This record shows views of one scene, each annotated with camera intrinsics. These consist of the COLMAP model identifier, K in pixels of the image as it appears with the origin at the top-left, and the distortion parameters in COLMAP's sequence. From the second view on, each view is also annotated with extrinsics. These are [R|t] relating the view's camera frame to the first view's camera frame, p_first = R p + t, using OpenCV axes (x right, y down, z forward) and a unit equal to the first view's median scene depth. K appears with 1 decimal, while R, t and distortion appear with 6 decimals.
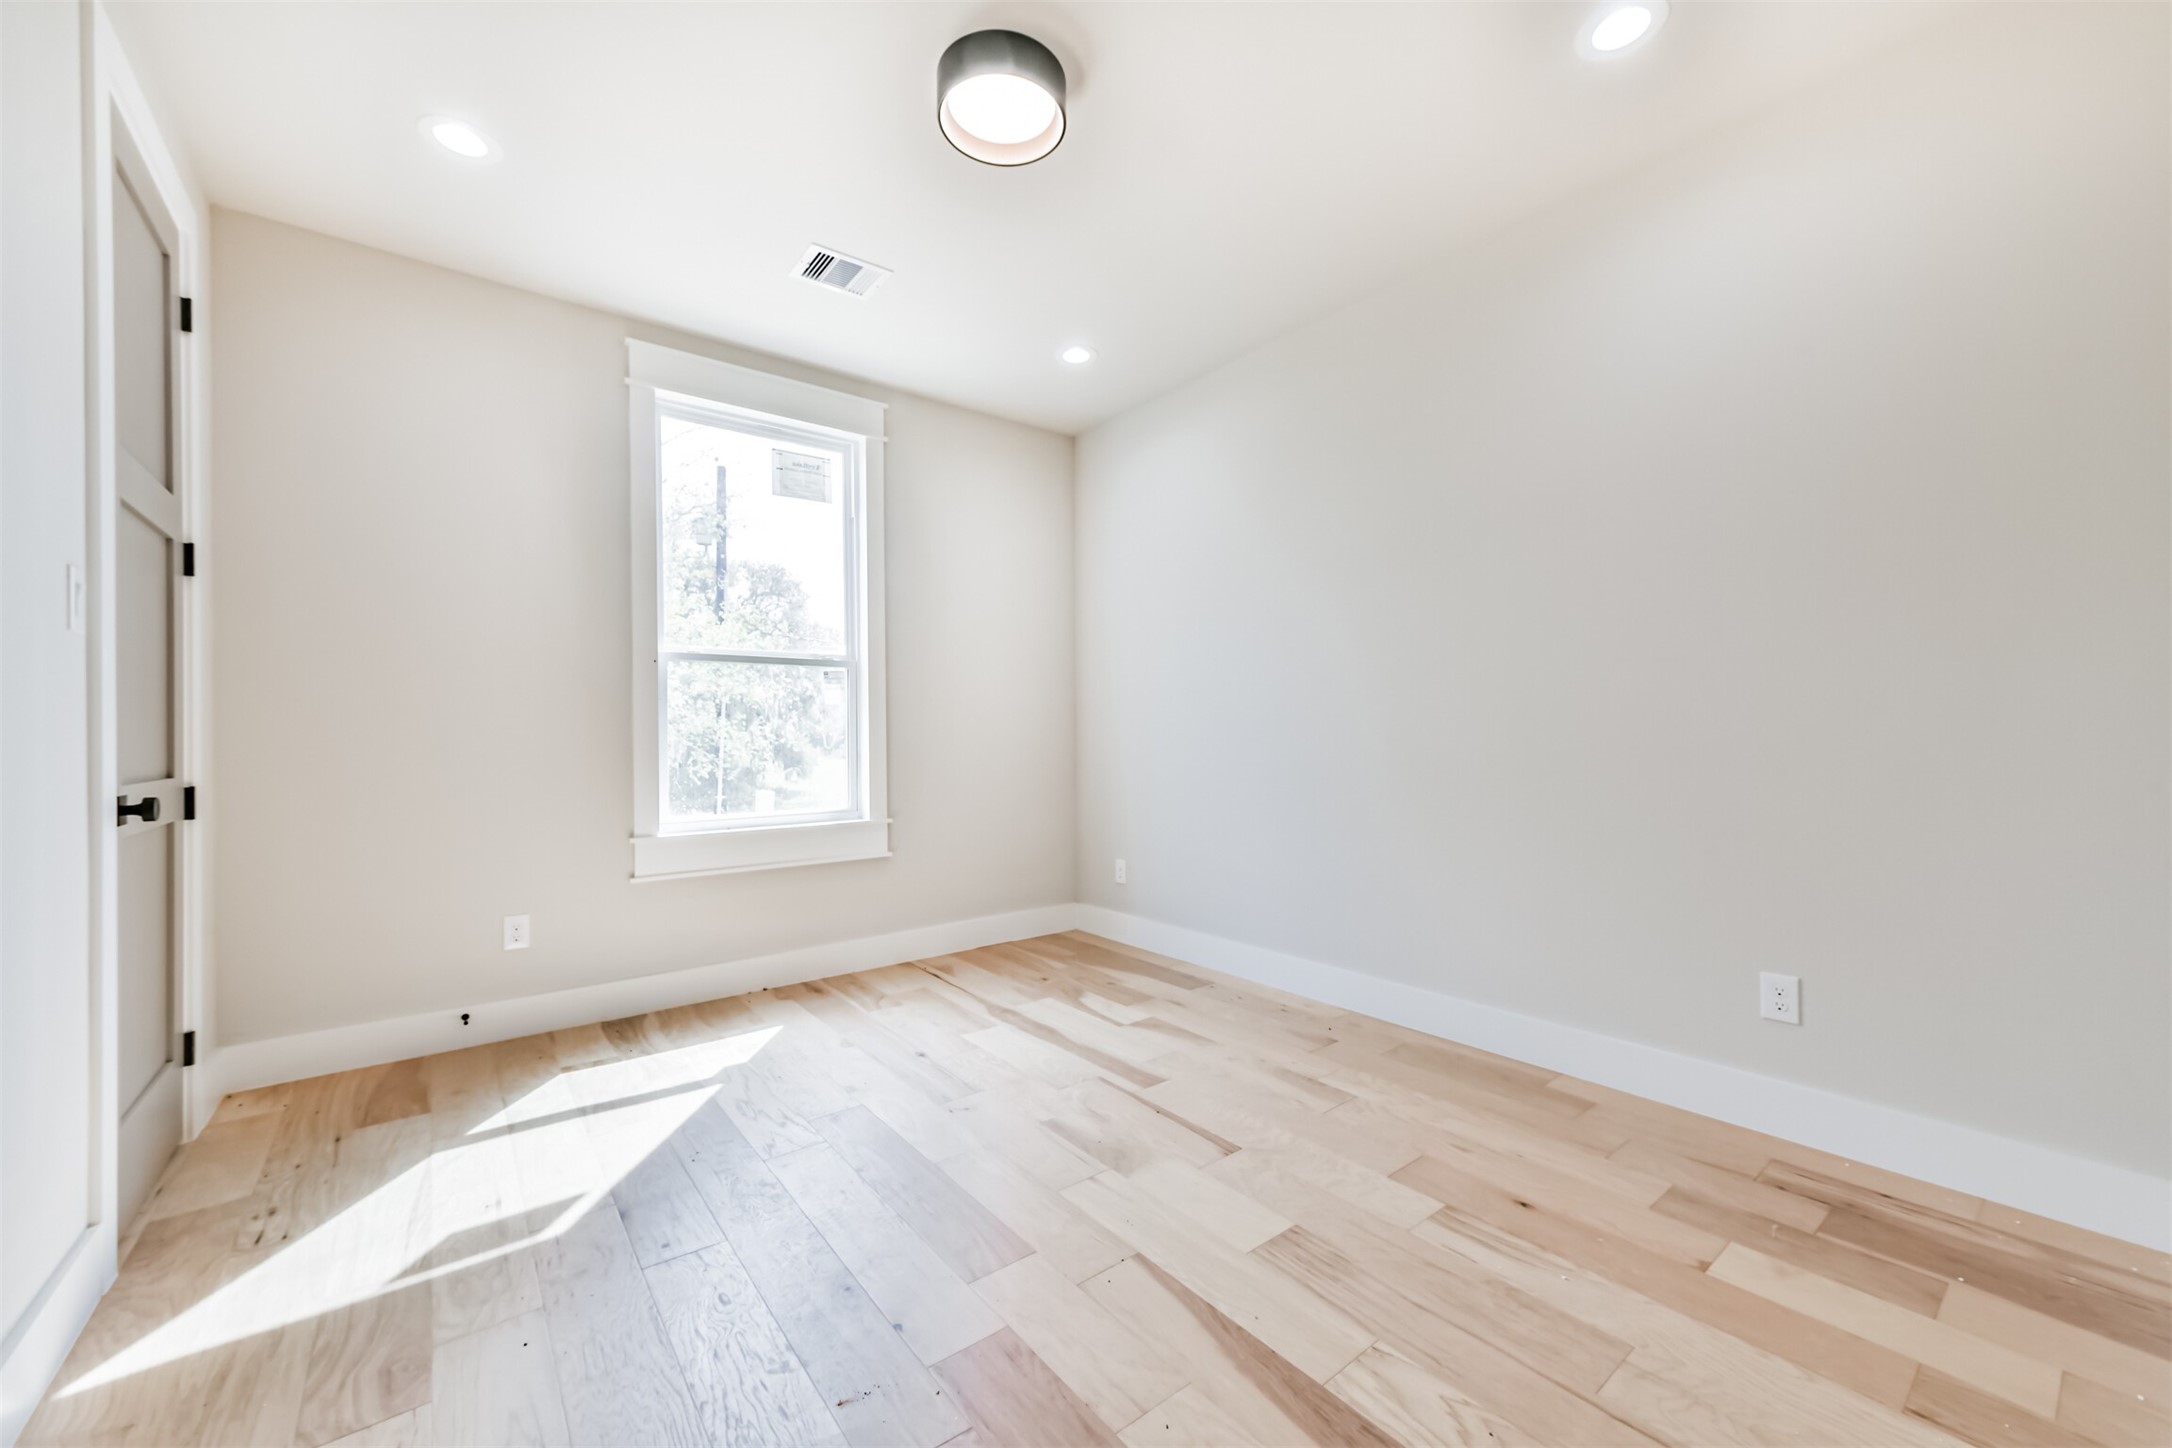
lens RADIAL K [[852.4, 0, 1088.7], [0, 852.4, 733.5], [0, 0, 1]] dist [0.000878, -0.000105]
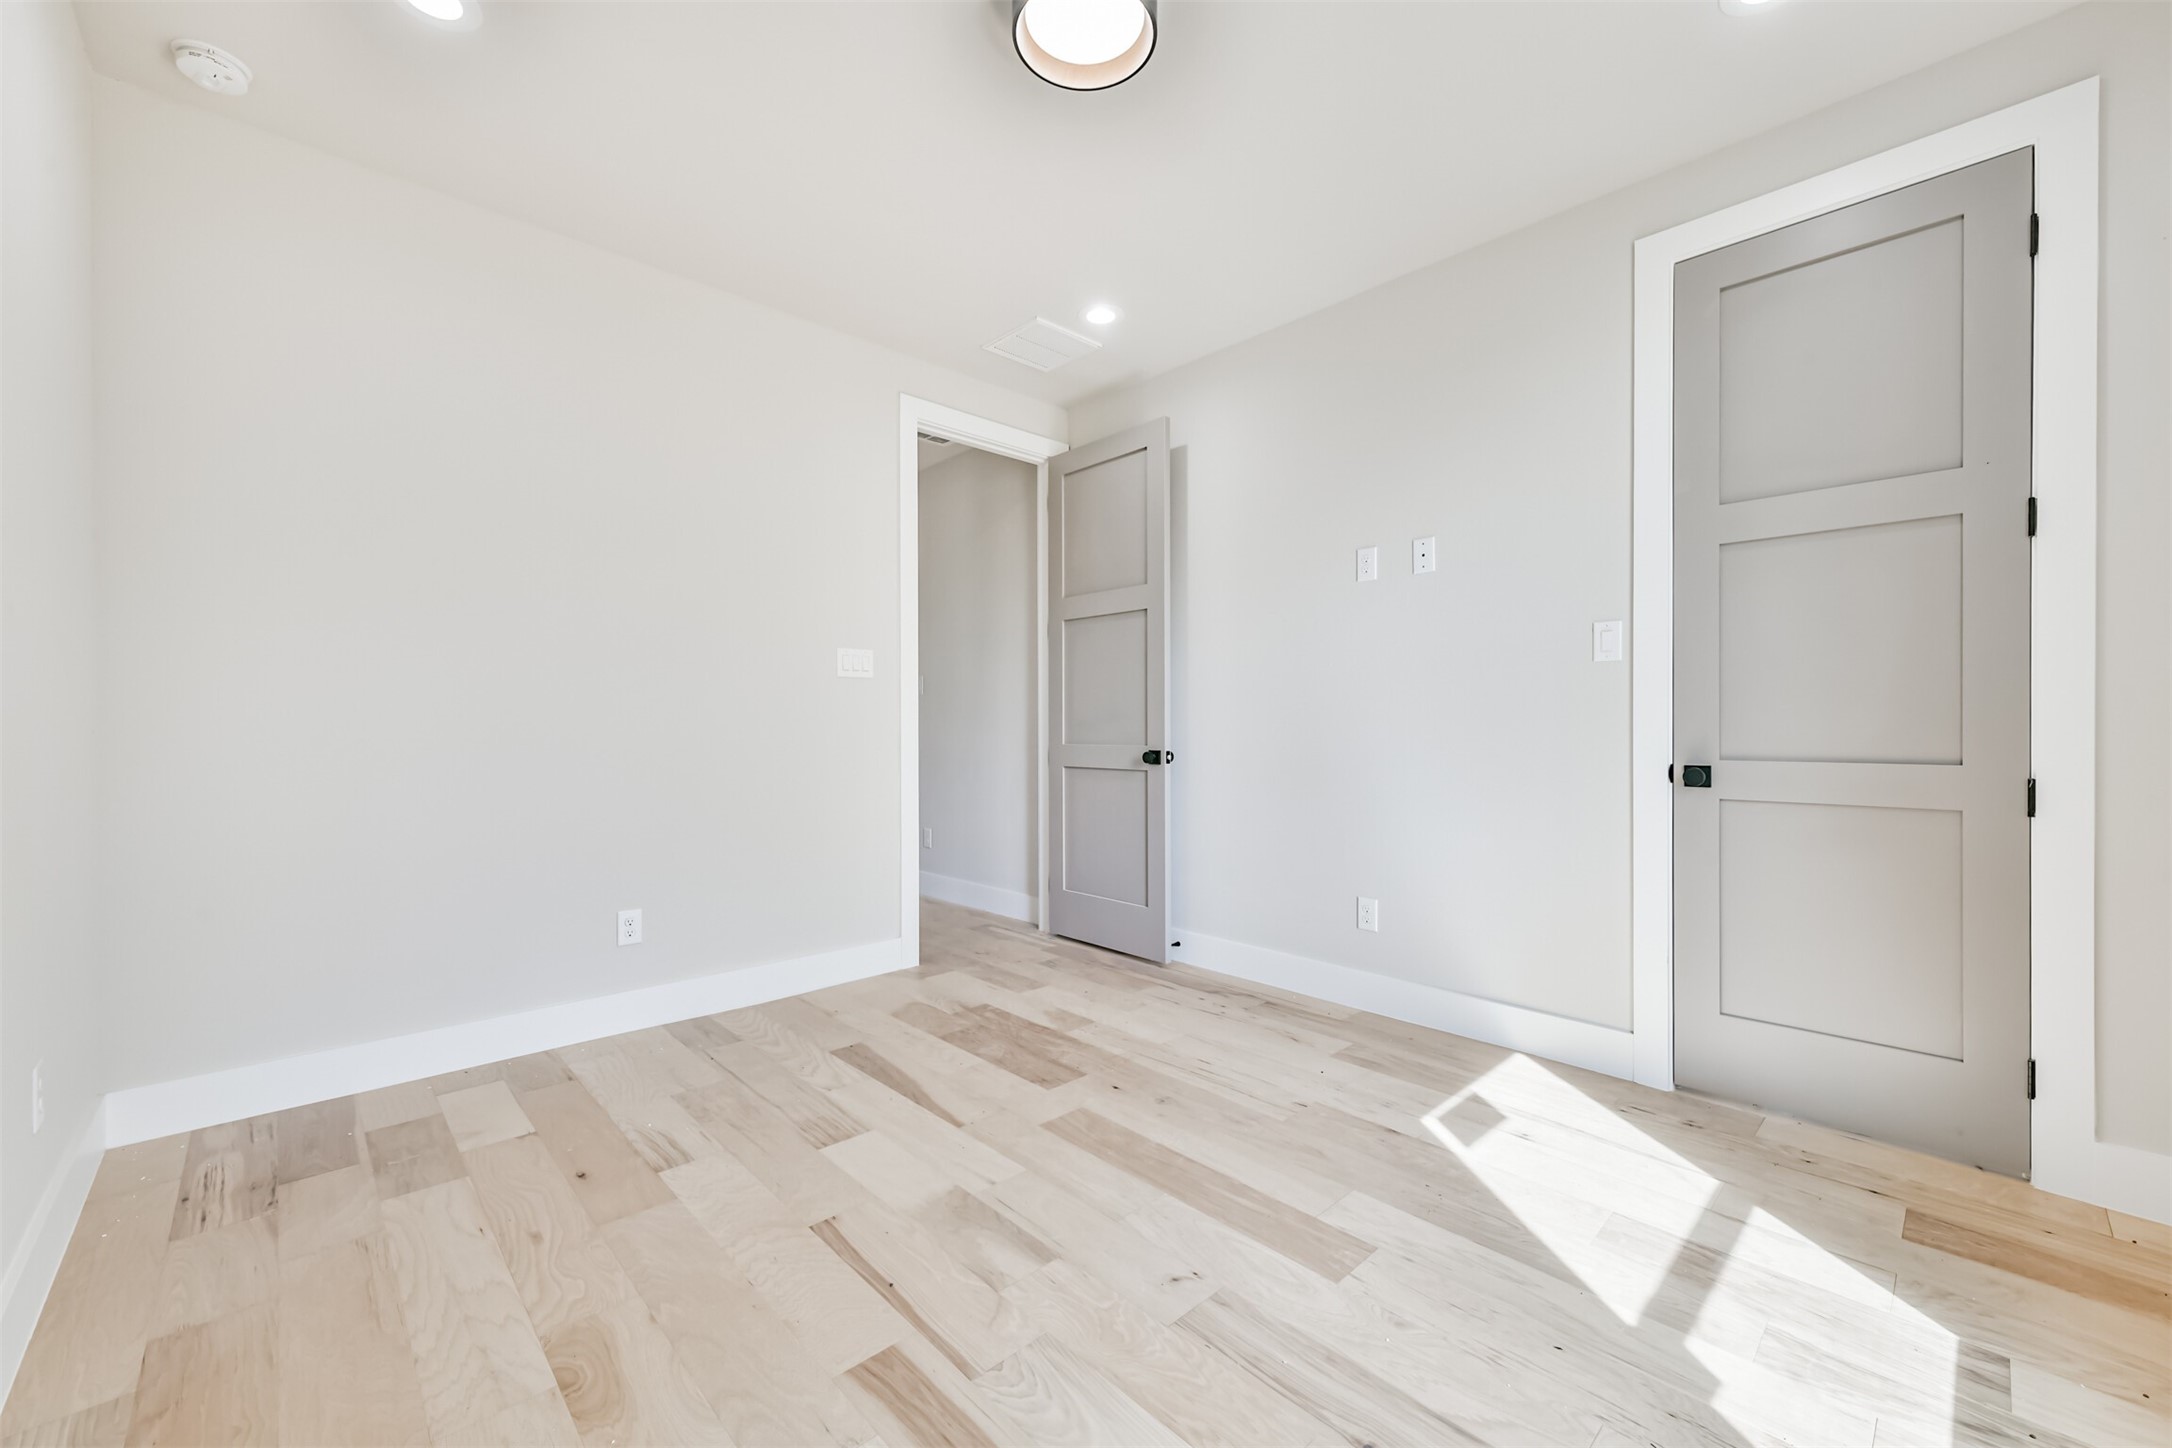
lens RADIAL K [[852.4, 0, 1088.7], [0, 852.4, 733.5], [0, 0, 1]] dist [0.000878, -0.000105]
pose [[-0.995451, 0.009694, -0.094780, -0.018388], [0.008683, 0.999901, 0.011078, -0.000369], [0.094878, 0.010205, -0.995437, 2.125409]]
